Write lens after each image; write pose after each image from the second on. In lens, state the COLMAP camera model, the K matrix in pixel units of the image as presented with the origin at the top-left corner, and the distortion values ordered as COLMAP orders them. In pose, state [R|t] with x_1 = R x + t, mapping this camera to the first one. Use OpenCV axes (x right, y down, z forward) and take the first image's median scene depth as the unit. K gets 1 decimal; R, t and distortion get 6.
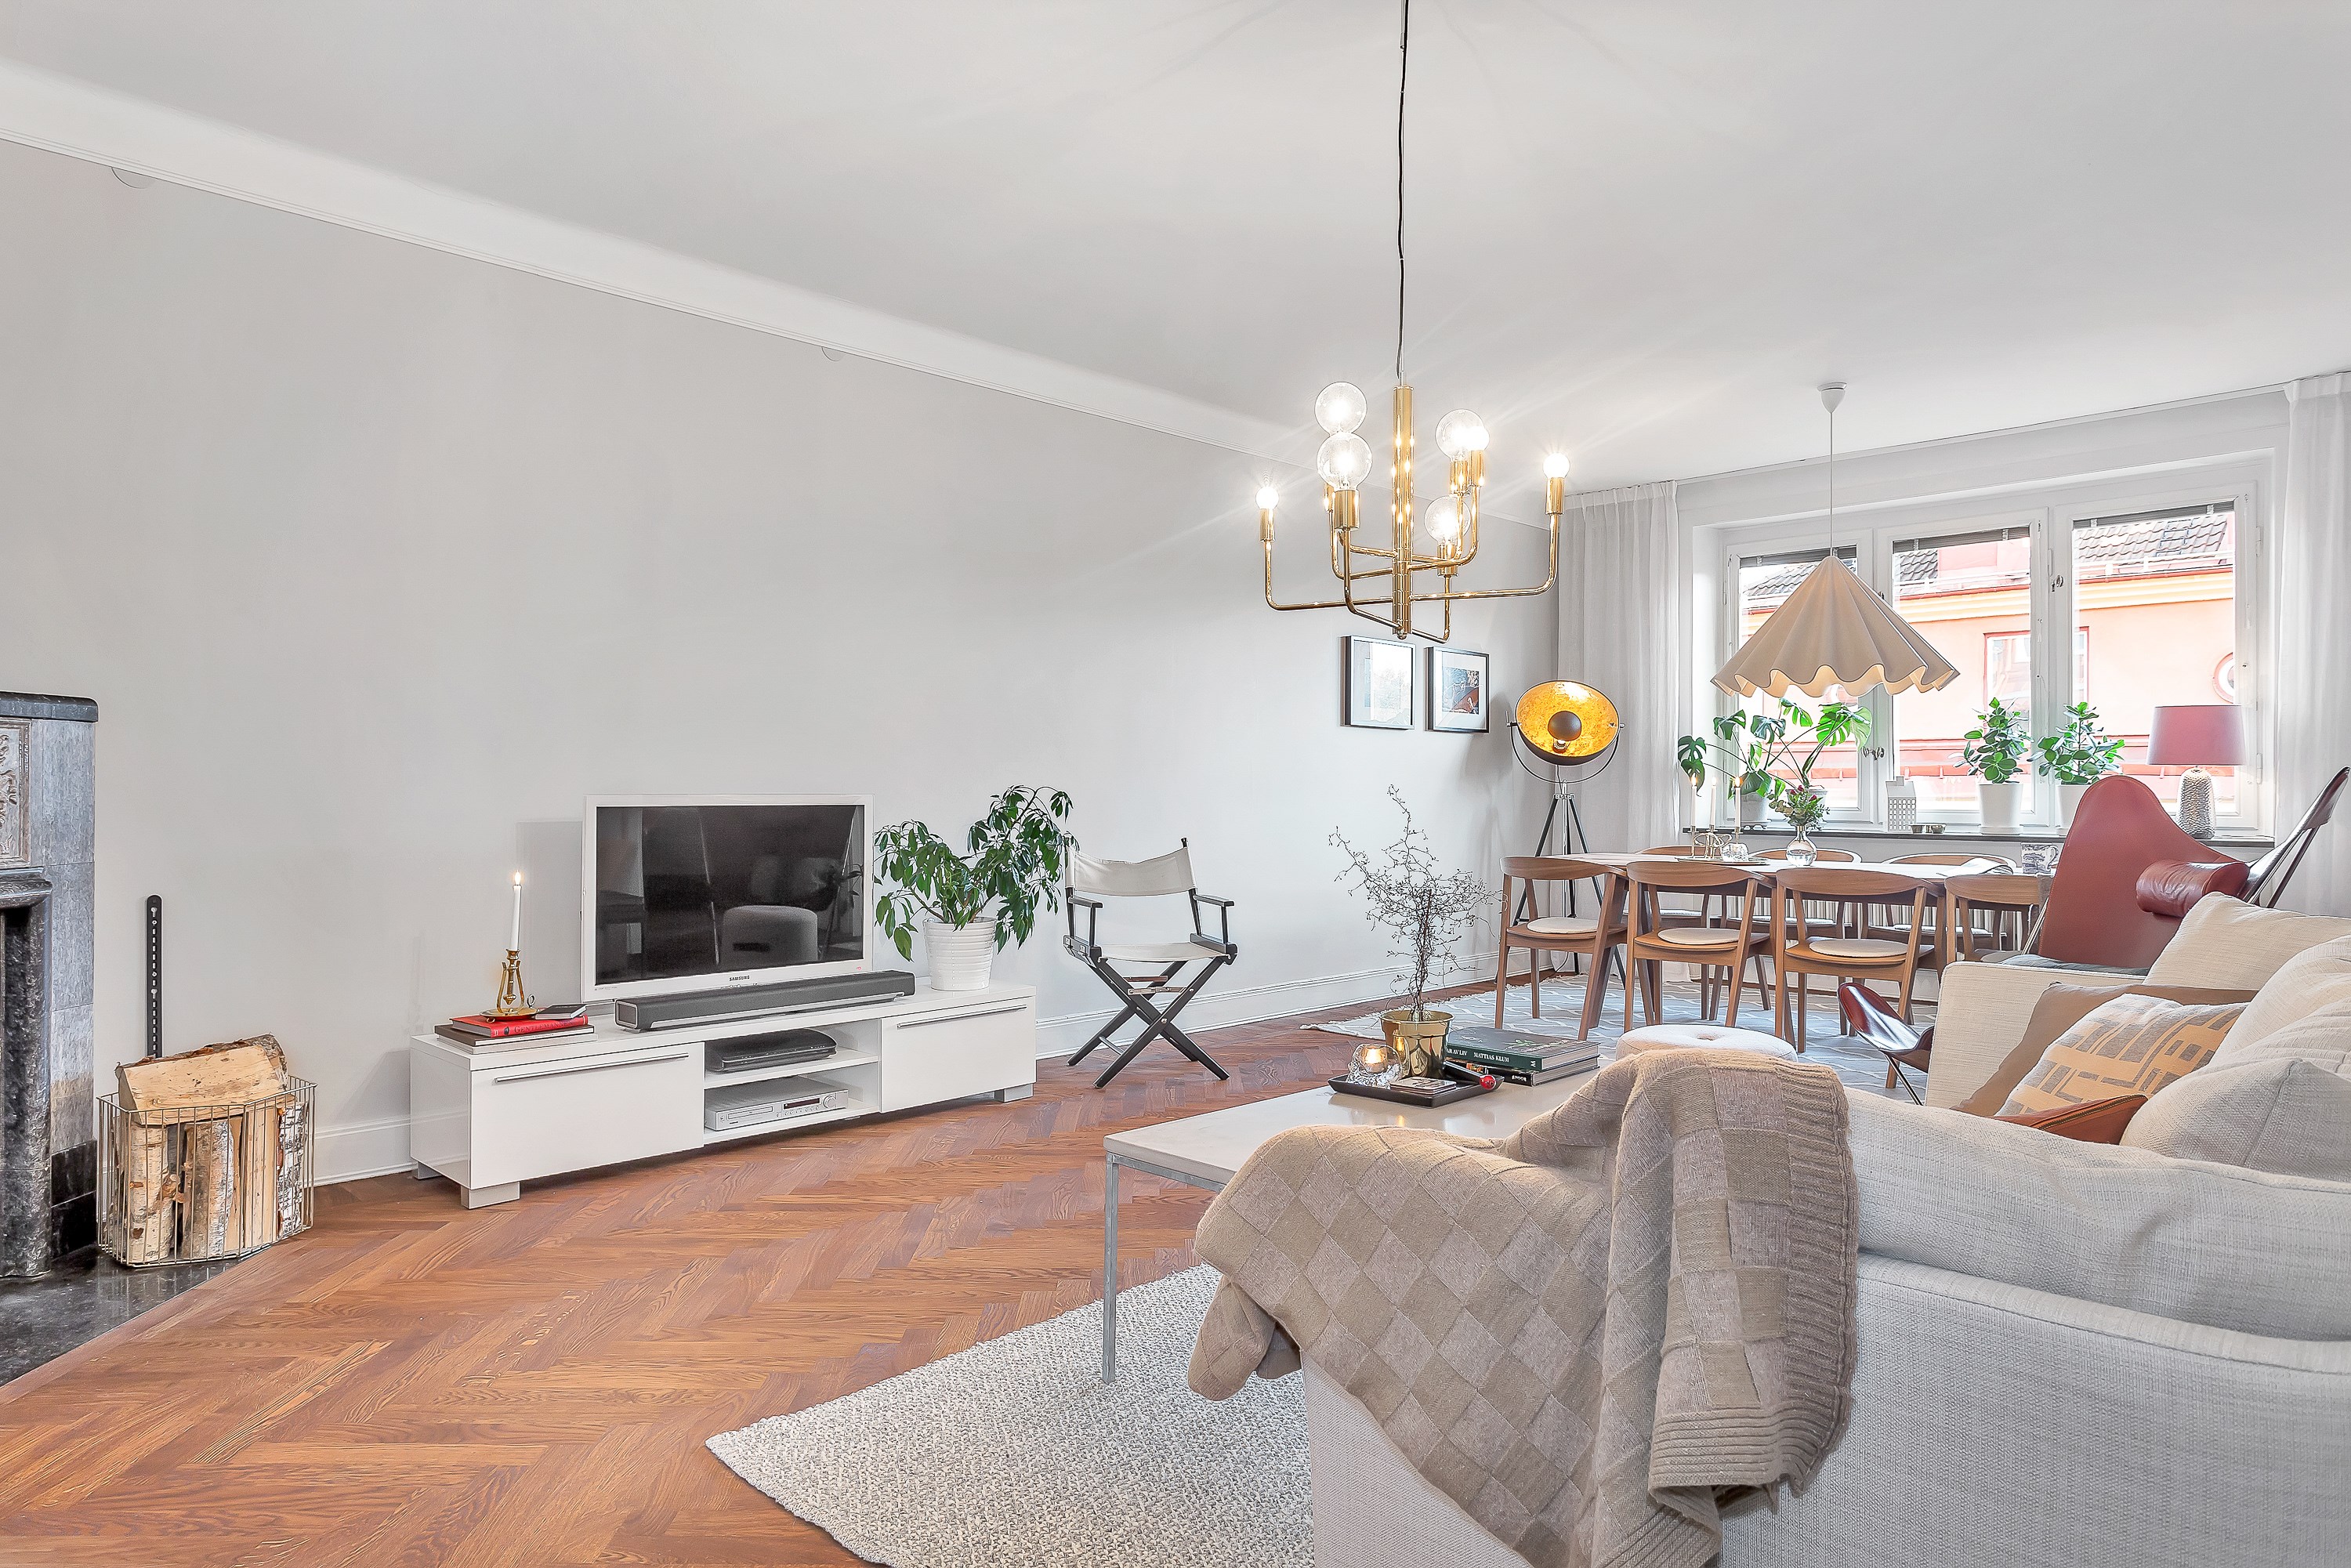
lens RADIAL K [[1424.6, 0, 1175.5], [0, 1424.6, 784.0], [0, 0, 1]] dist [-0.000324, 0.000551]
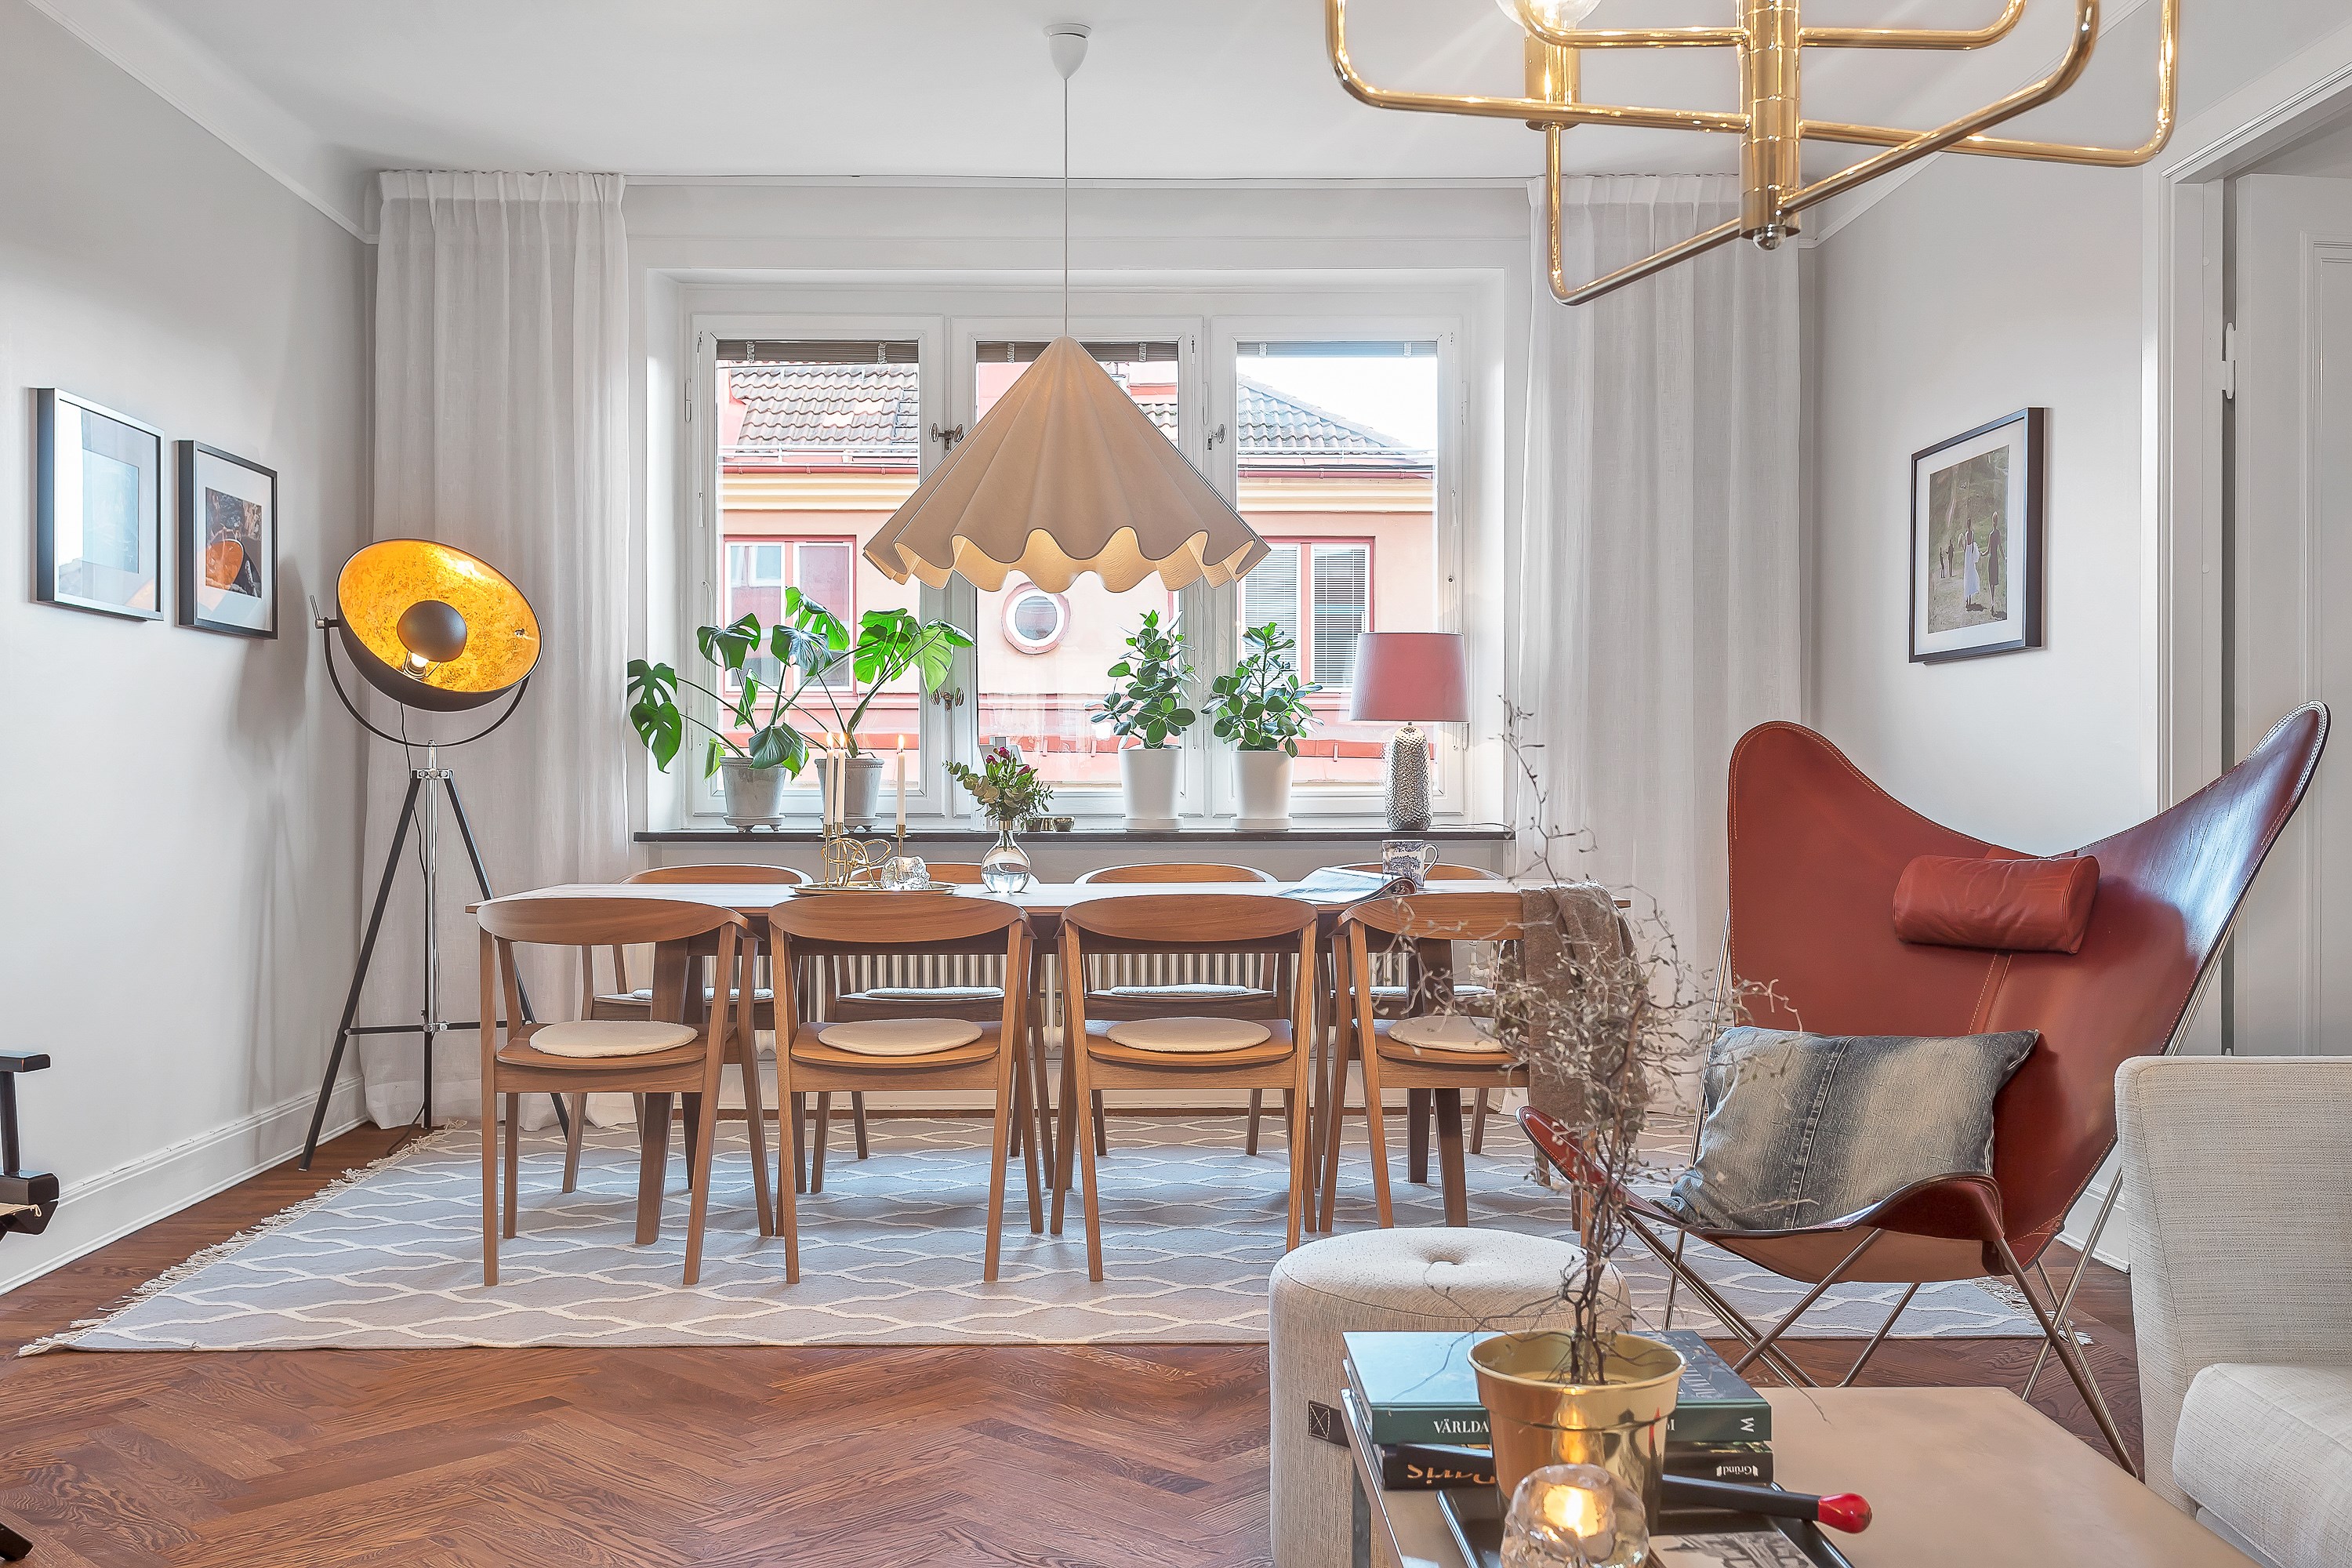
lens RADIAL K [[2275.8, 0, 1176.0], [0, 2275.8, 784.0], [0, 0, 1]] dist [-0.009416, -0.004660]
pose [[0.691018, -0.005992, 0.722813, -0.133171], [0.001745, 0.999977, 0.006621, 0.008408], [-0.722836, -0.003314, 0.691012, 0.304758]]
